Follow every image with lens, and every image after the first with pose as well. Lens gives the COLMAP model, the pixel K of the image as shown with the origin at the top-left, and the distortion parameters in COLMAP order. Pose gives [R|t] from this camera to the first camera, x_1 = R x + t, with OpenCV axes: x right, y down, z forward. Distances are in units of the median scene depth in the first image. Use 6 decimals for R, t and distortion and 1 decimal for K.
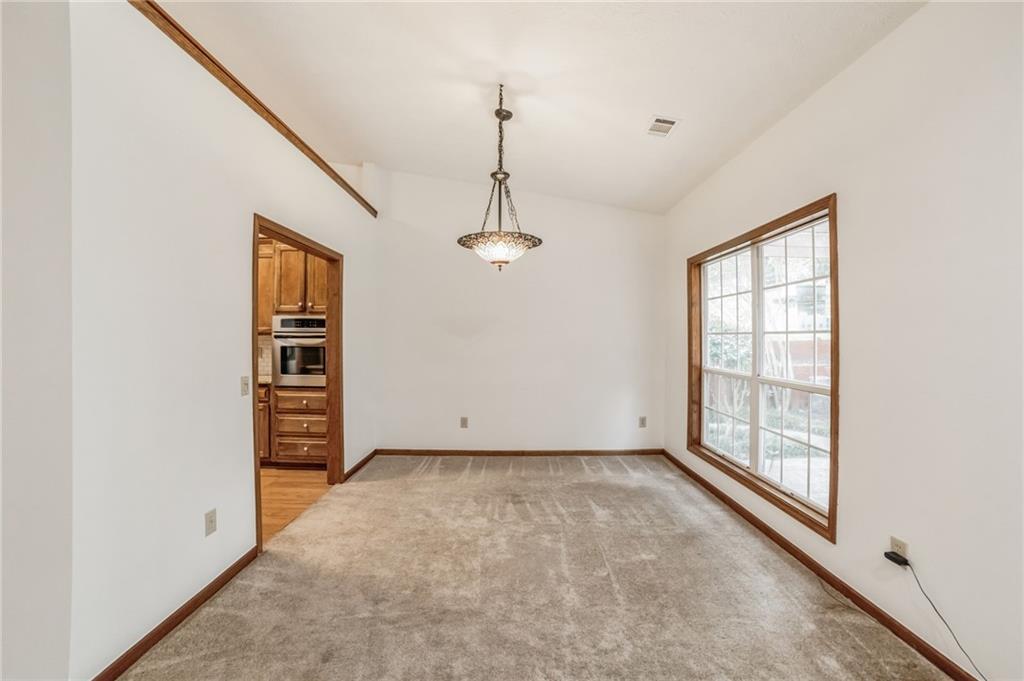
lens RADIAL K [[431.6, 0, 519.1], [0, 431.6, 342.5], [0, 0, 1]] dist [-0.037804, 0.000277]
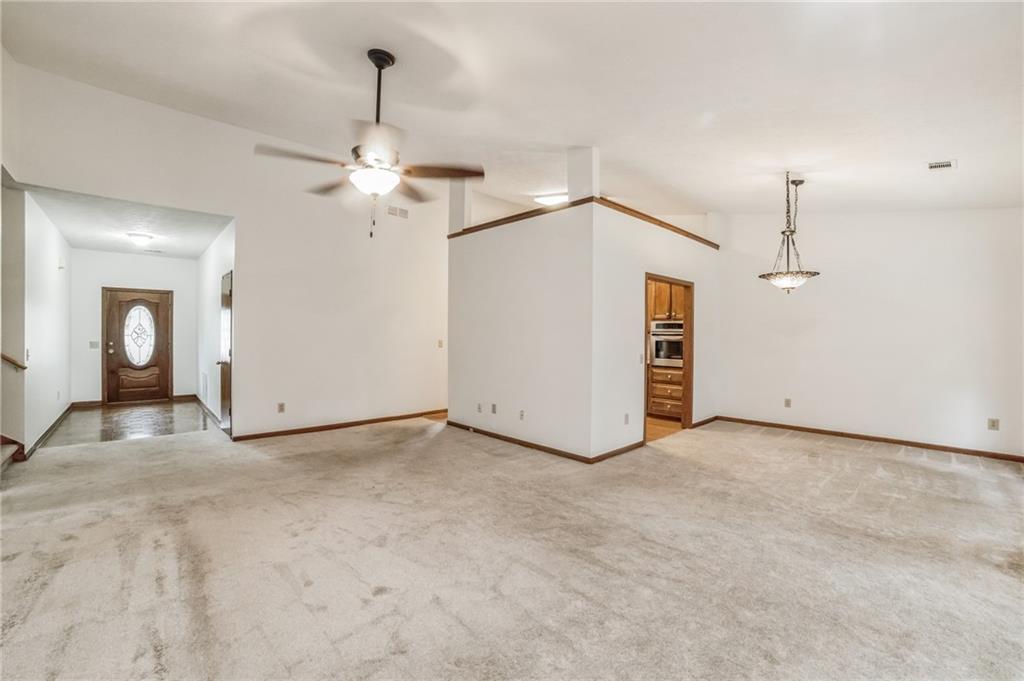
lens RADIAL K [[431.6, 0, 519.1], [0, 431.6, 342.5], [0, 0, 1]] dist [-0.037804, 0.000277]
pose [[0.693760, 0.015752, -0.720034, 0.265621], [-0.011363, 0.999876, 0.010926, 0.004040], [0.720117, 0.000601, 0.693853, -0.523071]]
